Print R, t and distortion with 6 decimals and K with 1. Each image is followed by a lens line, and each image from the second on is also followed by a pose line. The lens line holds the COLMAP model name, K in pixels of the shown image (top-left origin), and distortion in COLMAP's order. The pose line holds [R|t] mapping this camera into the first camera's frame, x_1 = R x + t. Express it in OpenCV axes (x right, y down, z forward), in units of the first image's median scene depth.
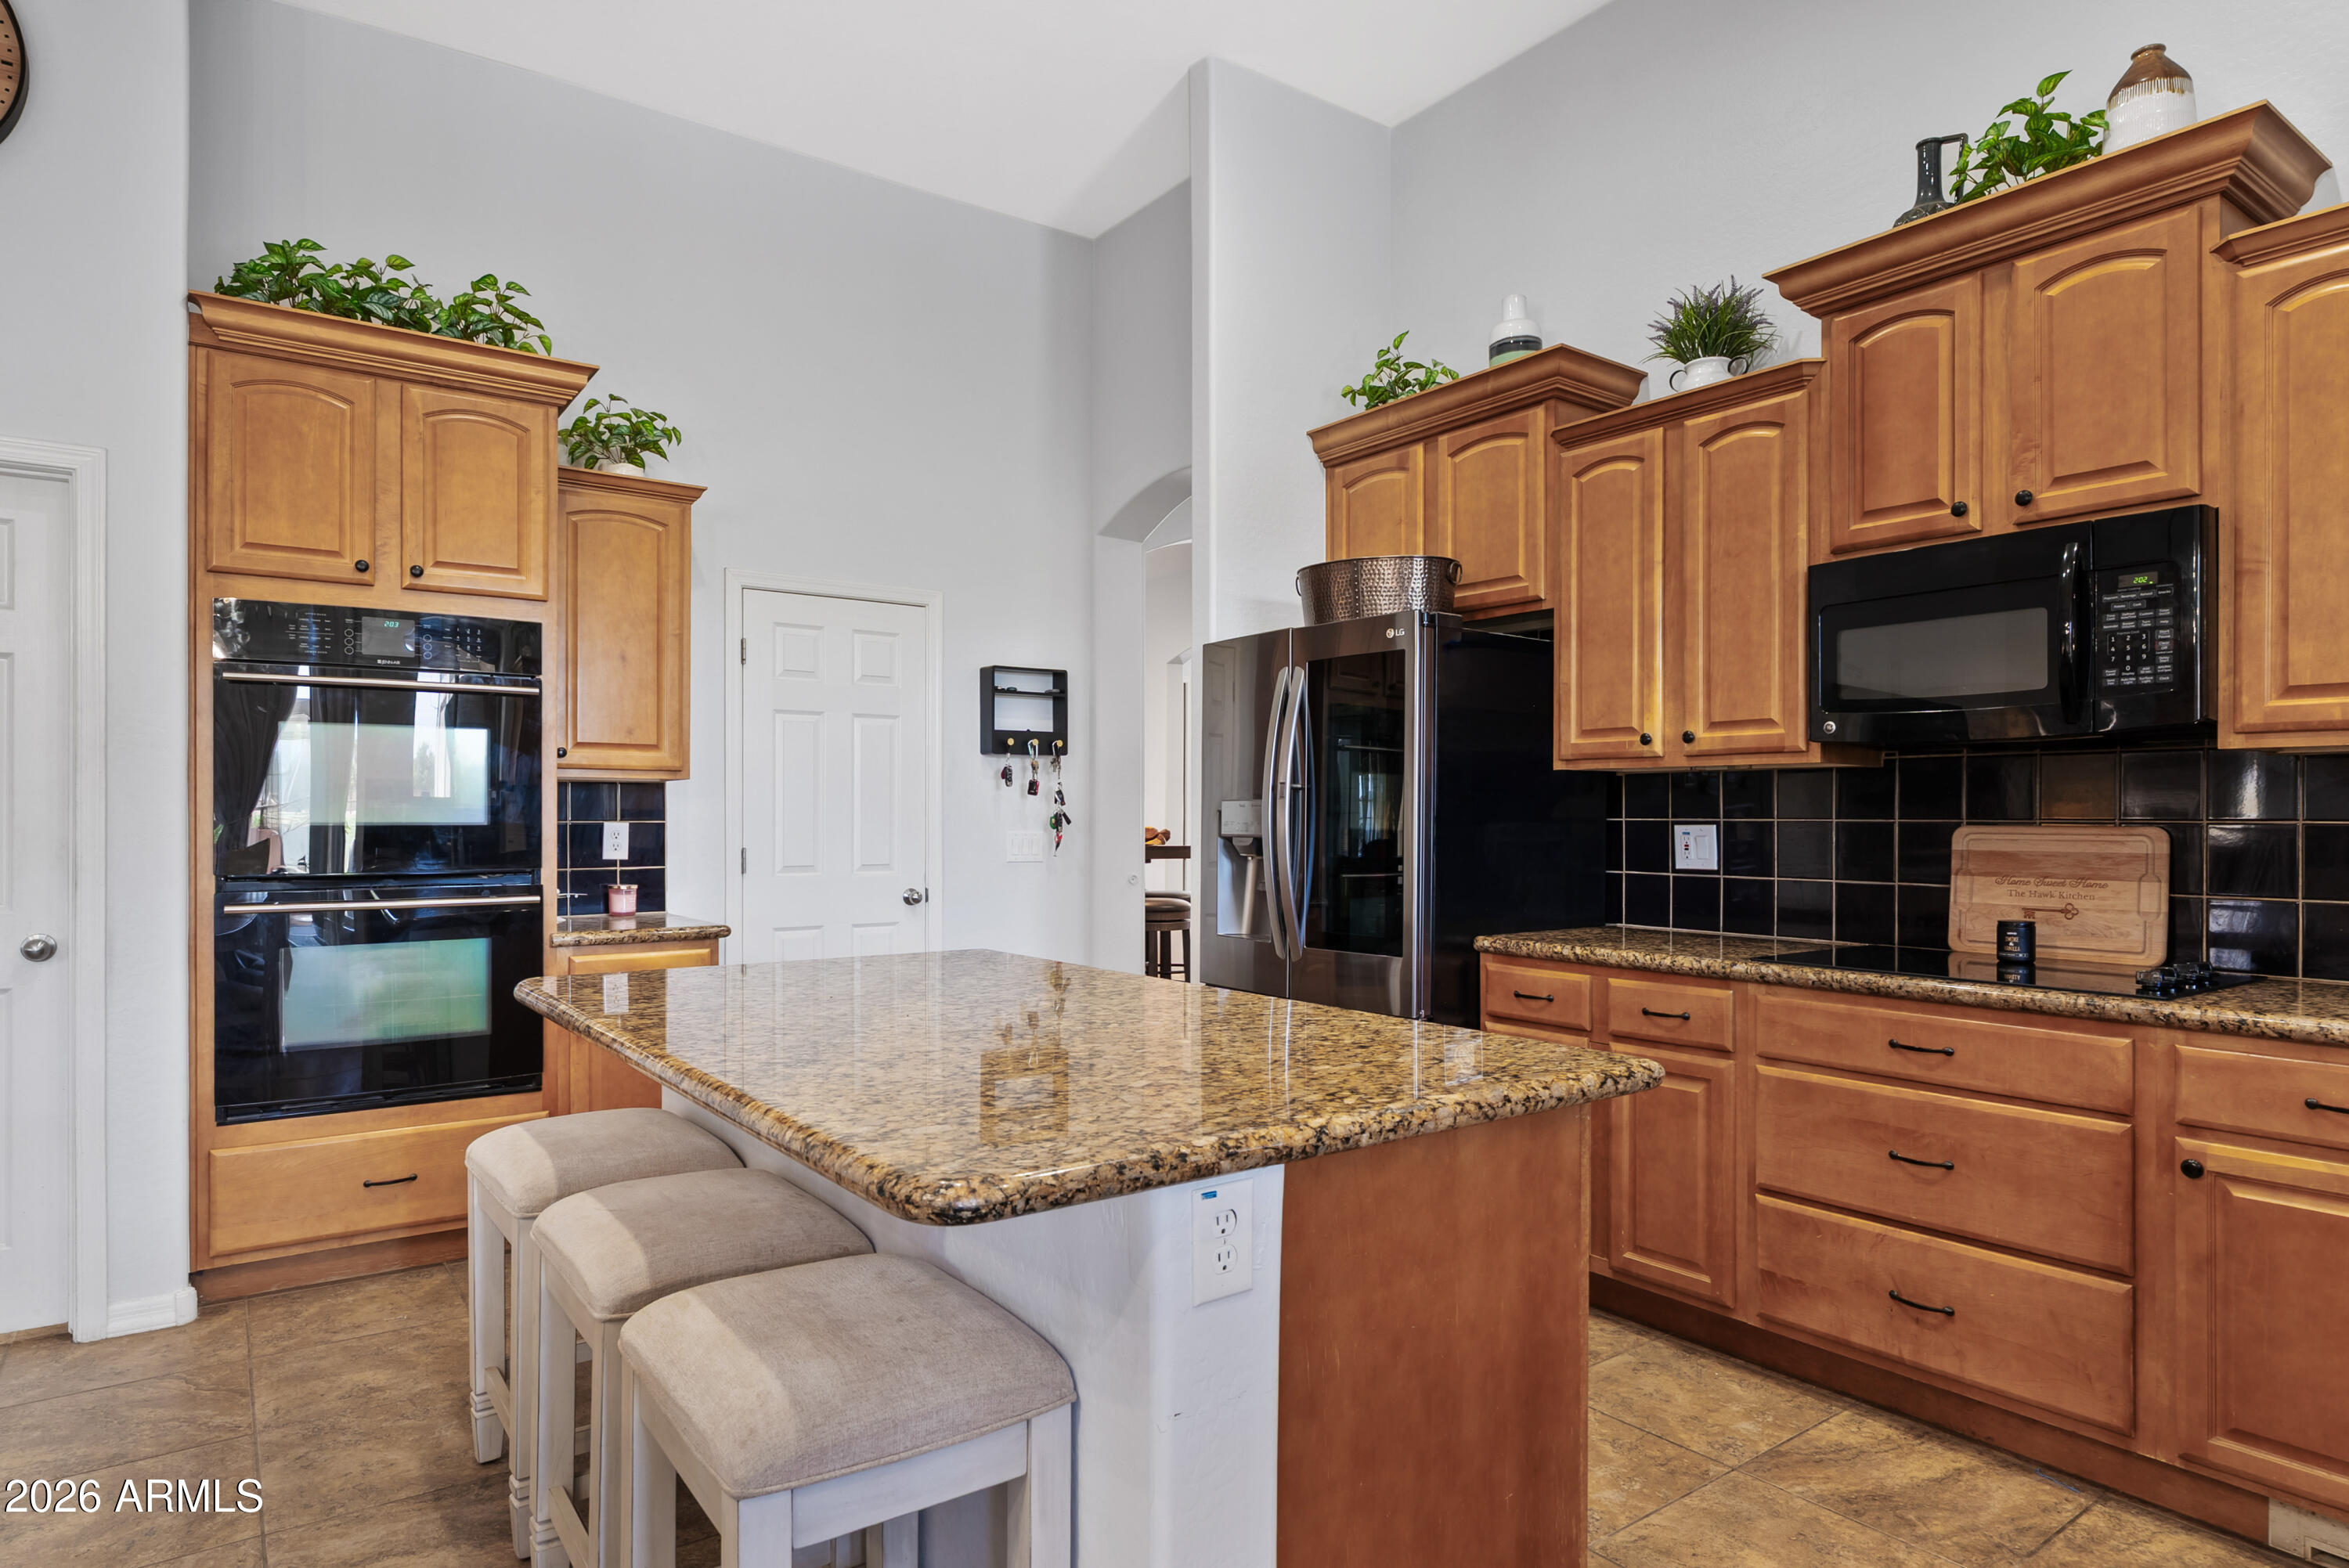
lens RADIAL K [[1349.4, 0, 1163.7], [0, 1349.4, 814.3], [0, 0, 1]] dist [0.005024, 0.001713]
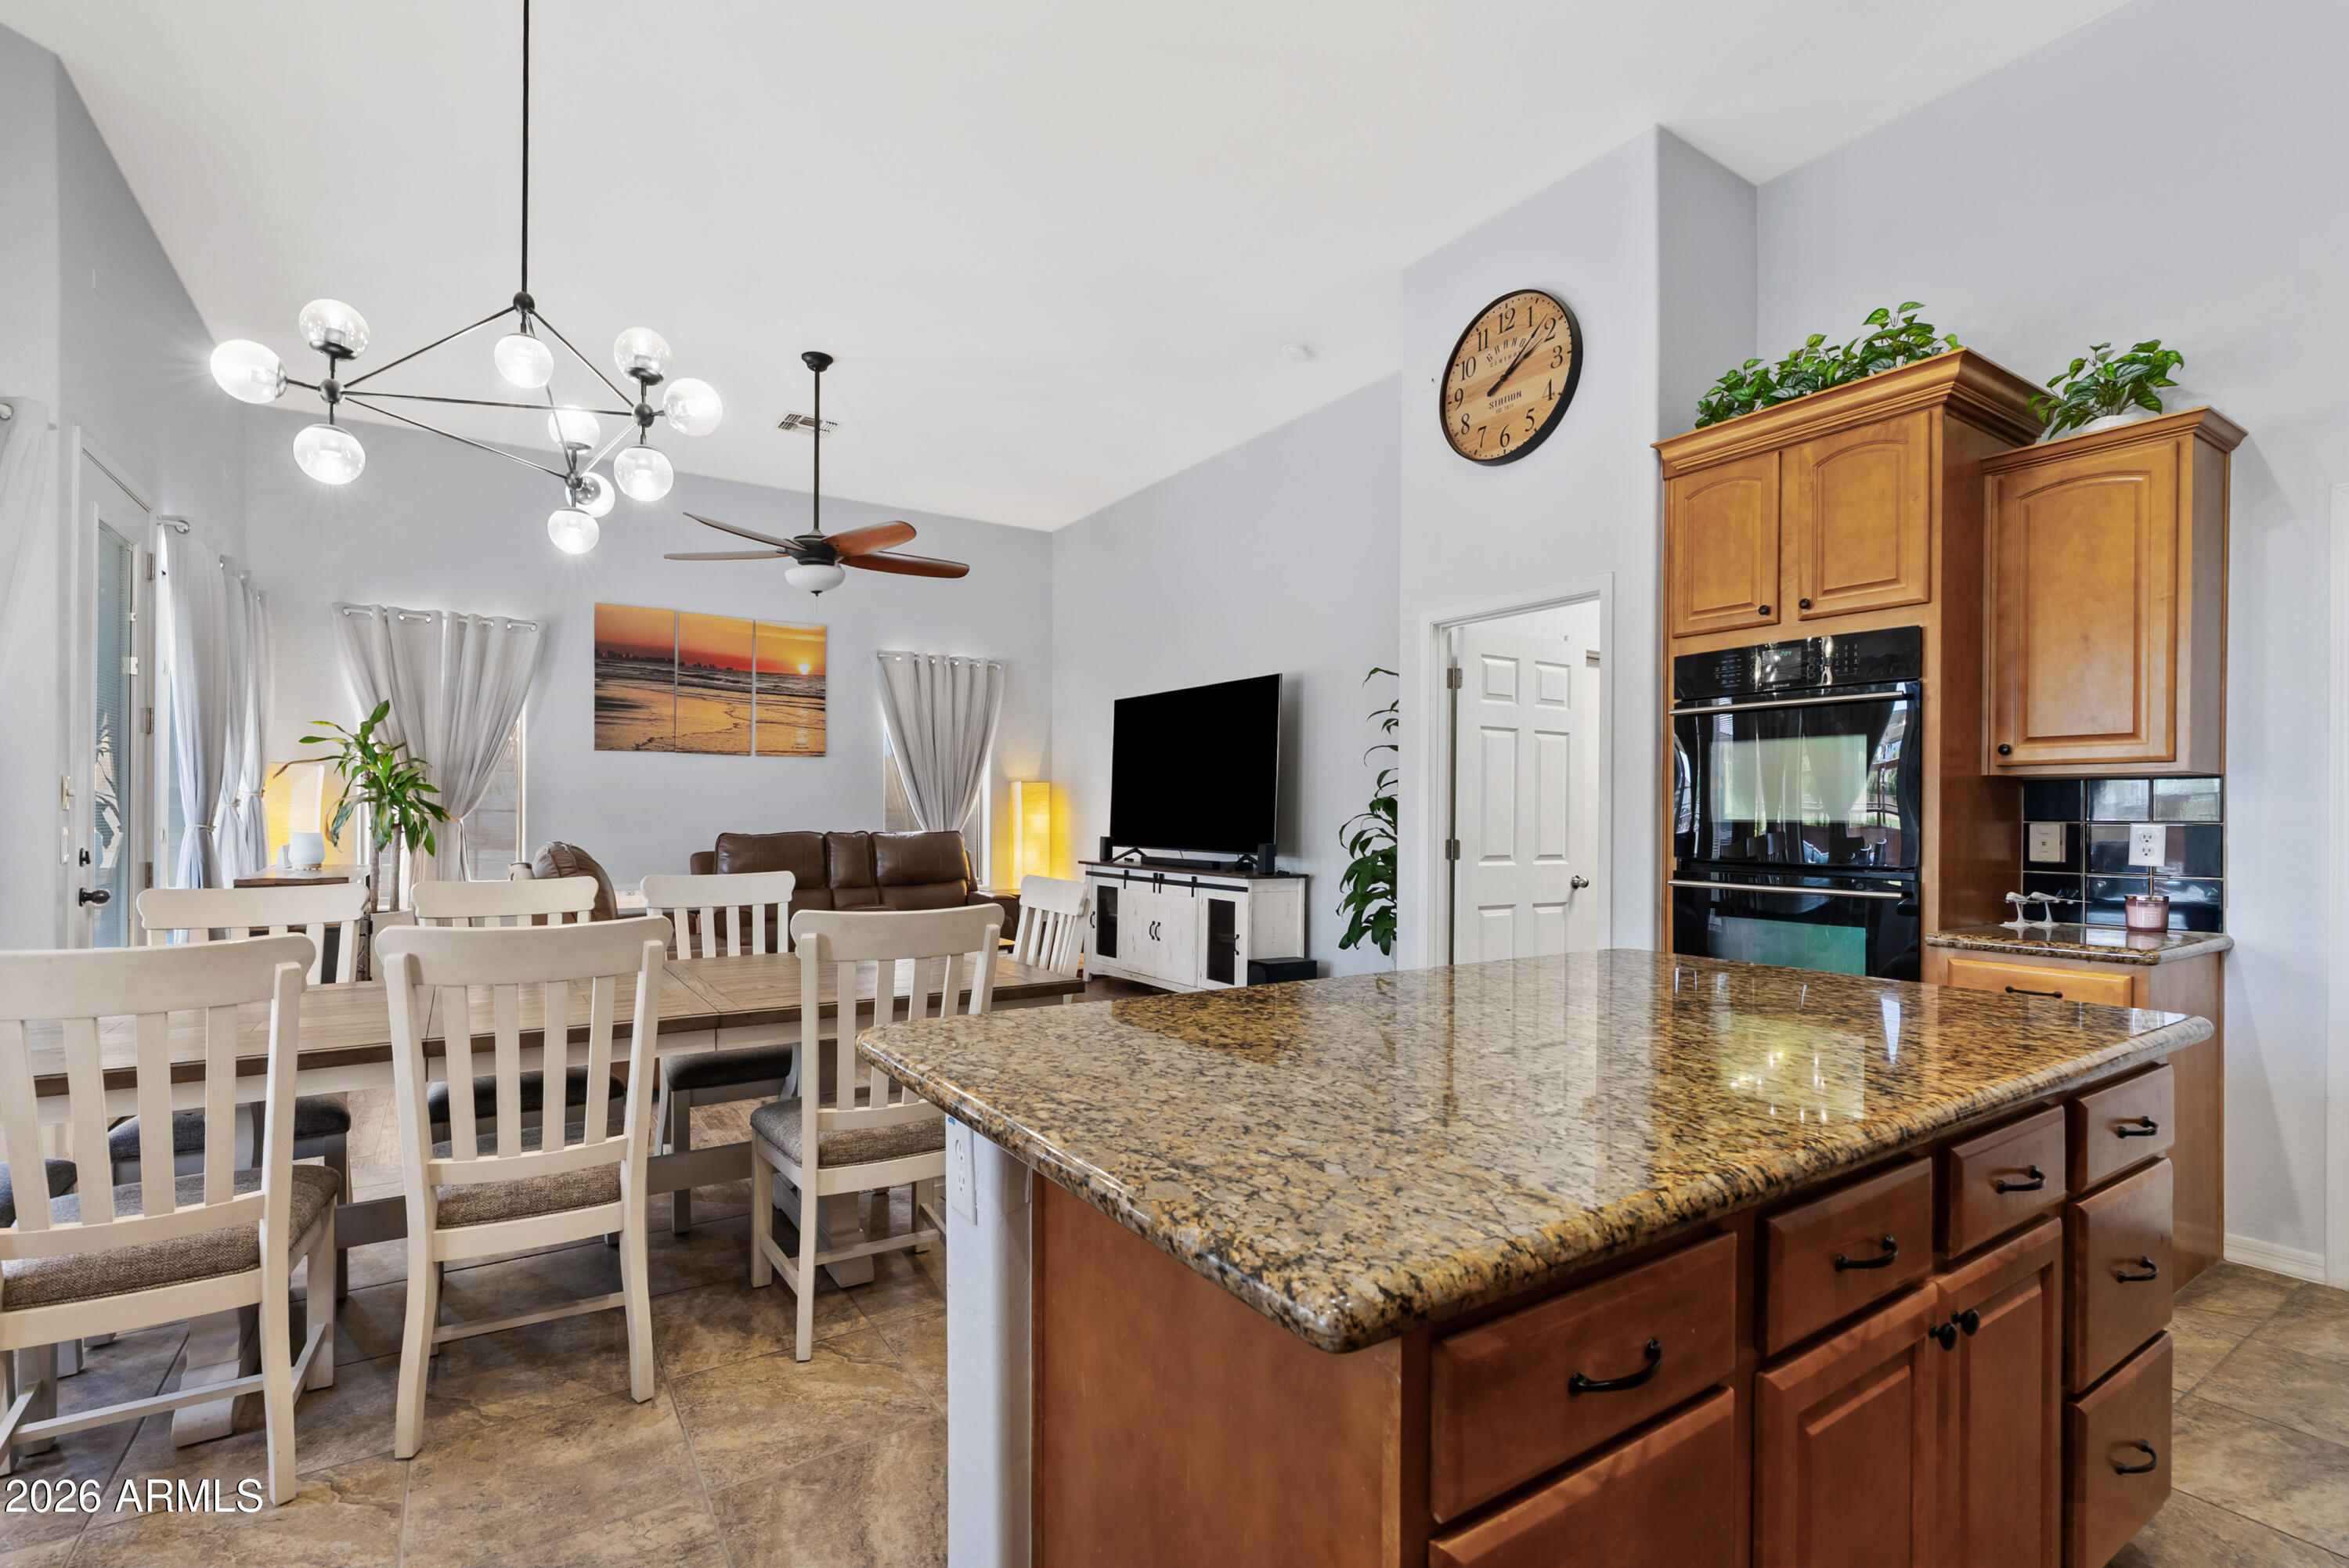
lens RADIAL K [[1073.3, 0, 1155.6], [0, 1073.3, 820.3], [0, 0, 1]] dist [-0.007229, 0.003245]
pose [[-0.052463, 0.005286, -0.998609, 0.409033], [-0.003109, 0.999980, 0.005457, 0.002705], [0.998618, 0.003391, -0.052446, 0.512223]]
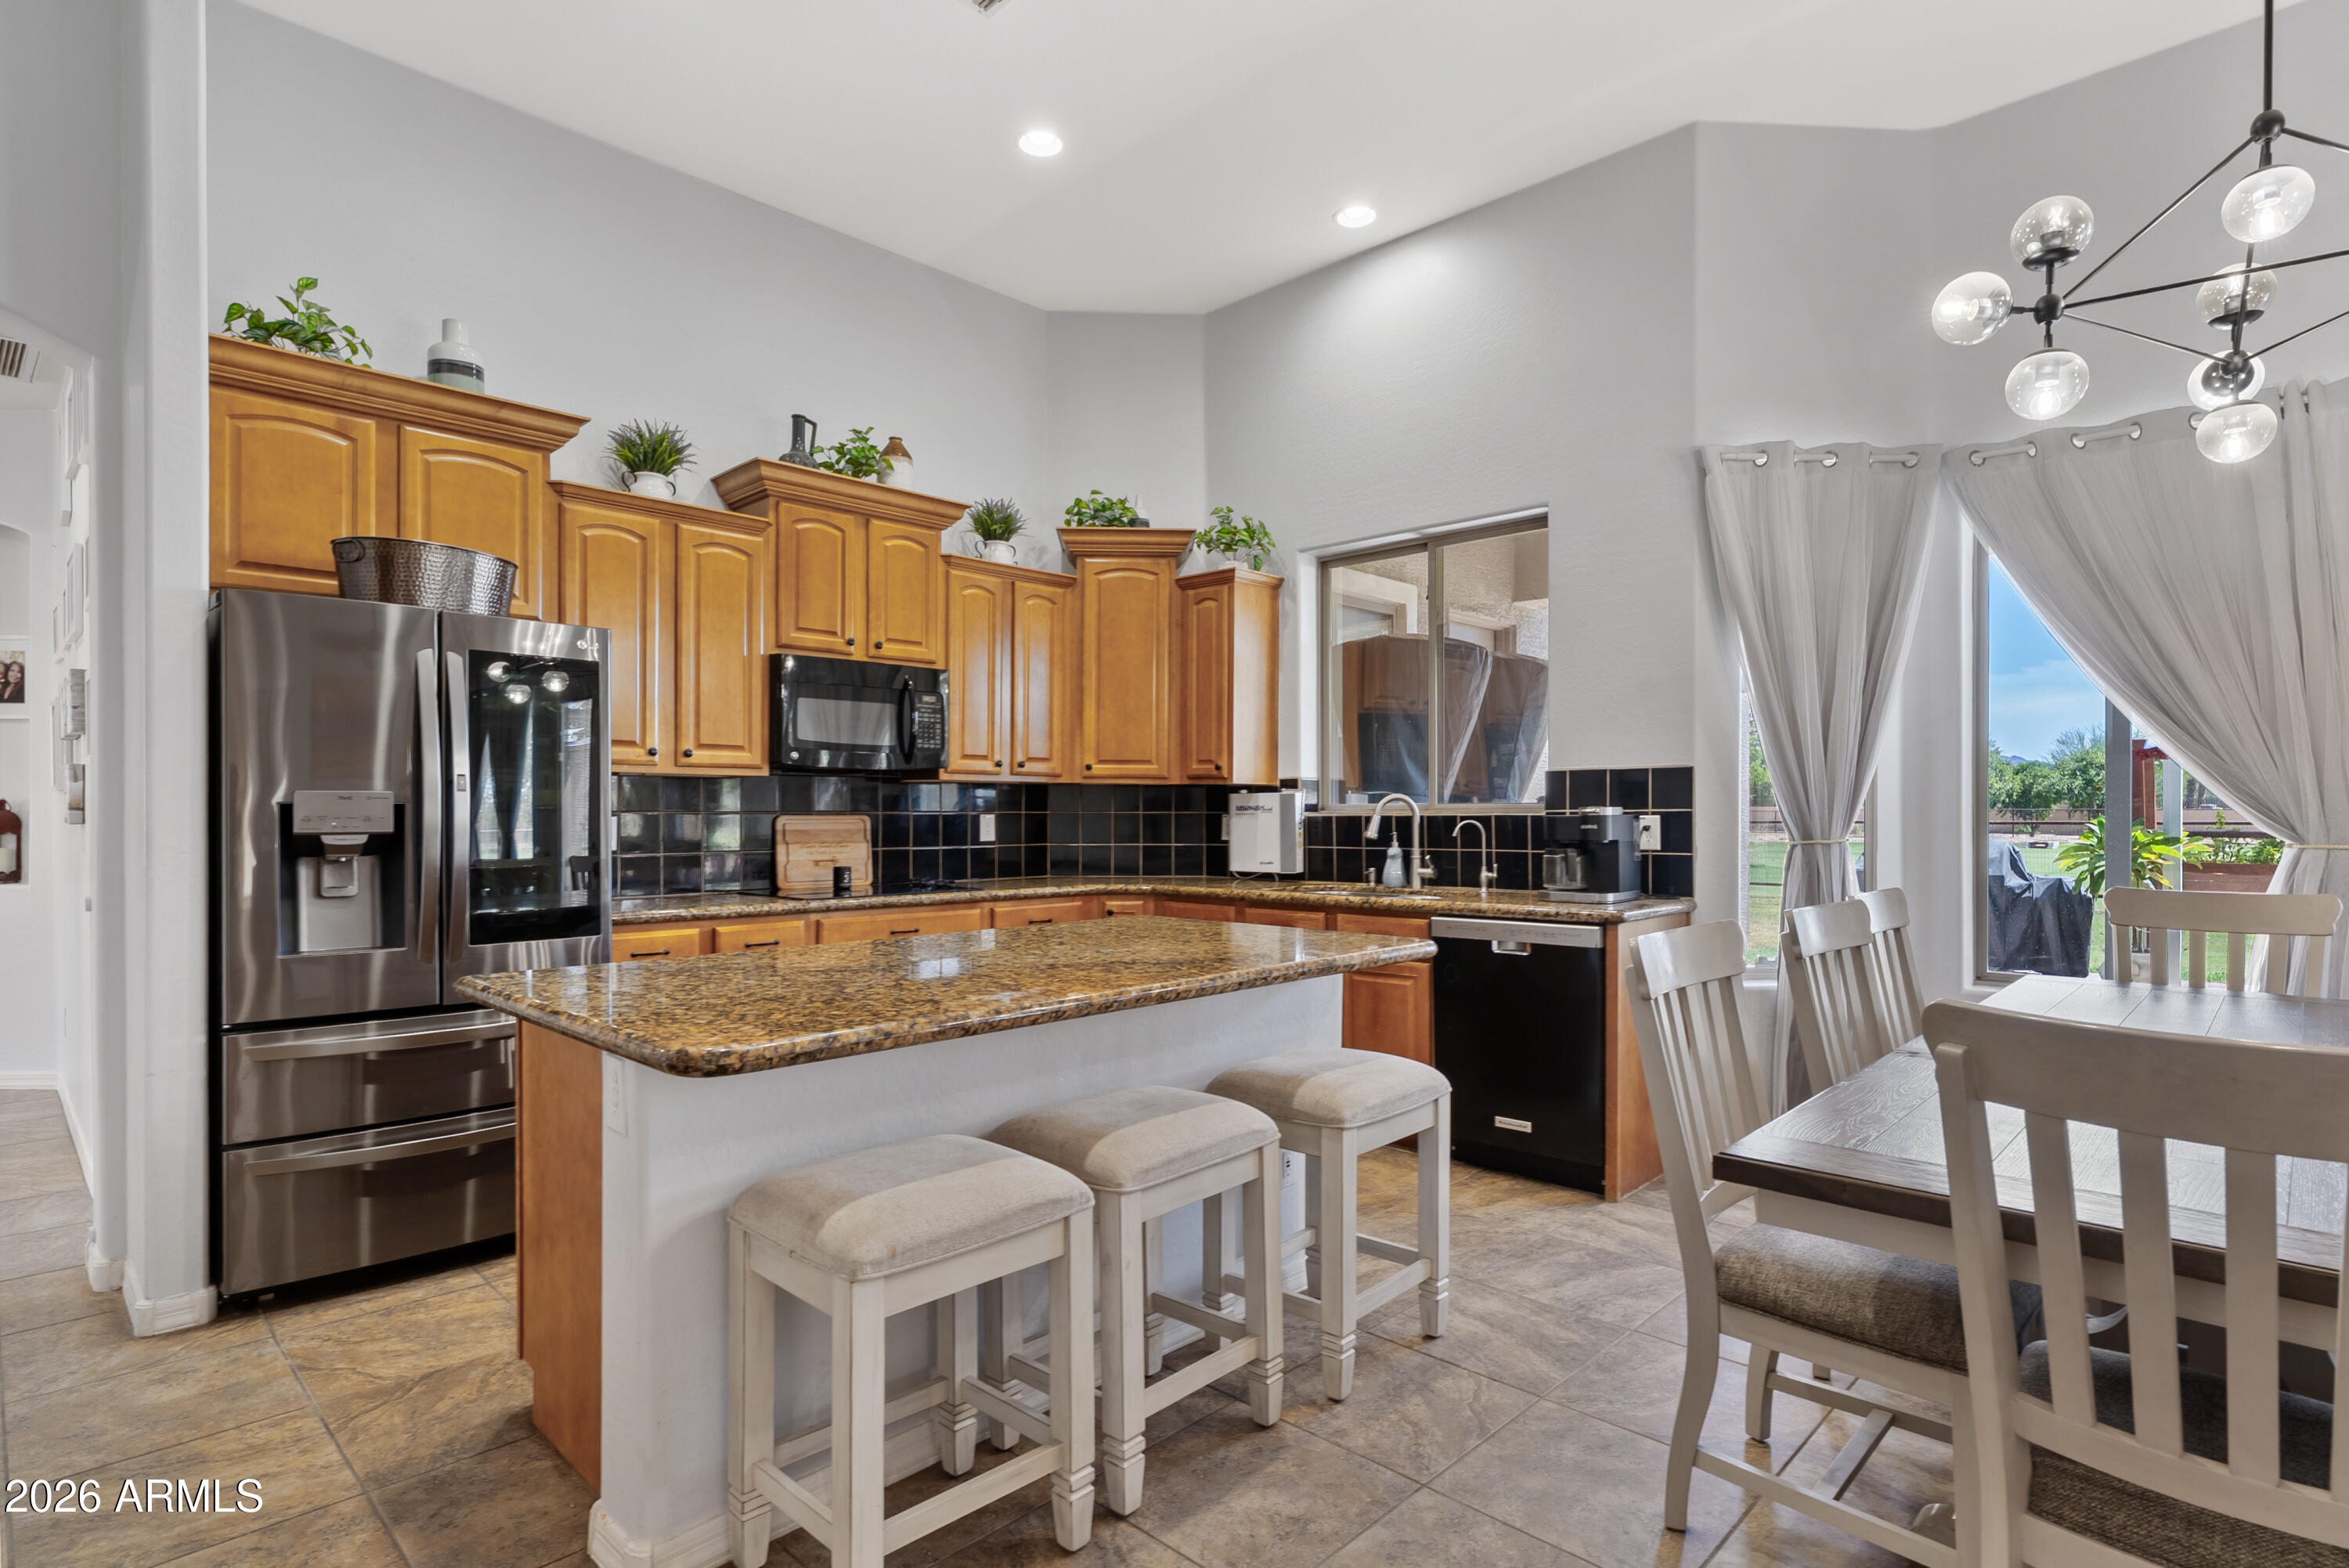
lens RADIAL K [[1188.7, 0, 1178.0], [0, 1188.7, 810.6], [0, 0, 1]] dist [-0.001254, 0.002058]
pose [[-0.177641, -0.001414, 0.984094, -0.884454], [-0.001411, 0.999998, 0.001182, 0.000055], [-0.984094, -0.001178, -0.177643, 0.701390]]
